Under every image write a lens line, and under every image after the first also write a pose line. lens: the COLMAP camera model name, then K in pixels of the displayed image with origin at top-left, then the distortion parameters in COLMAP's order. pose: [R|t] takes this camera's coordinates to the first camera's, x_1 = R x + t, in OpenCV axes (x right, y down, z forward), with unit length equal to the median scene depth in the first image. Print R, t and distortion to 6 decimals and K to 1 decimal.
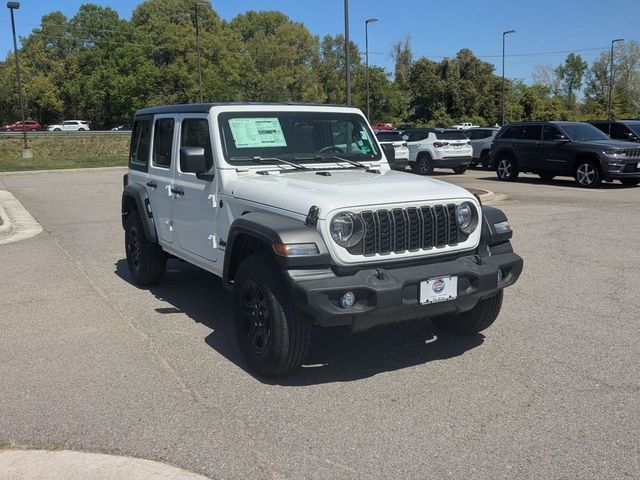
lens RADIAL K [[691.1, 0, 340.1], [0, 691.1, 250.3], [0, 0, 1]] dist [0.012667, 0.000000]
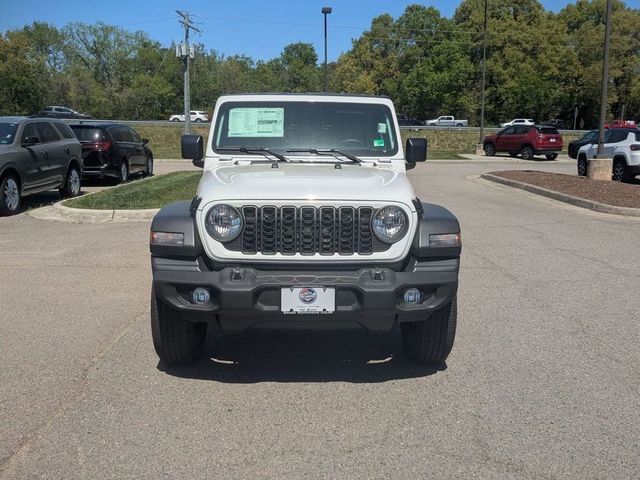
lens RADIAL K [[691.1, 0, 315.8], [0, 691.1, 243.3], [0, 0, 1]] dist [0.012667, 0.000000]
pose [[0.863180, 0.103314, -0.494212, 0.479732], [-0.106018, 0.994106, 0.022648, -0.030252], [0.493639, 0.032846, 0.869046, 0.191415]]
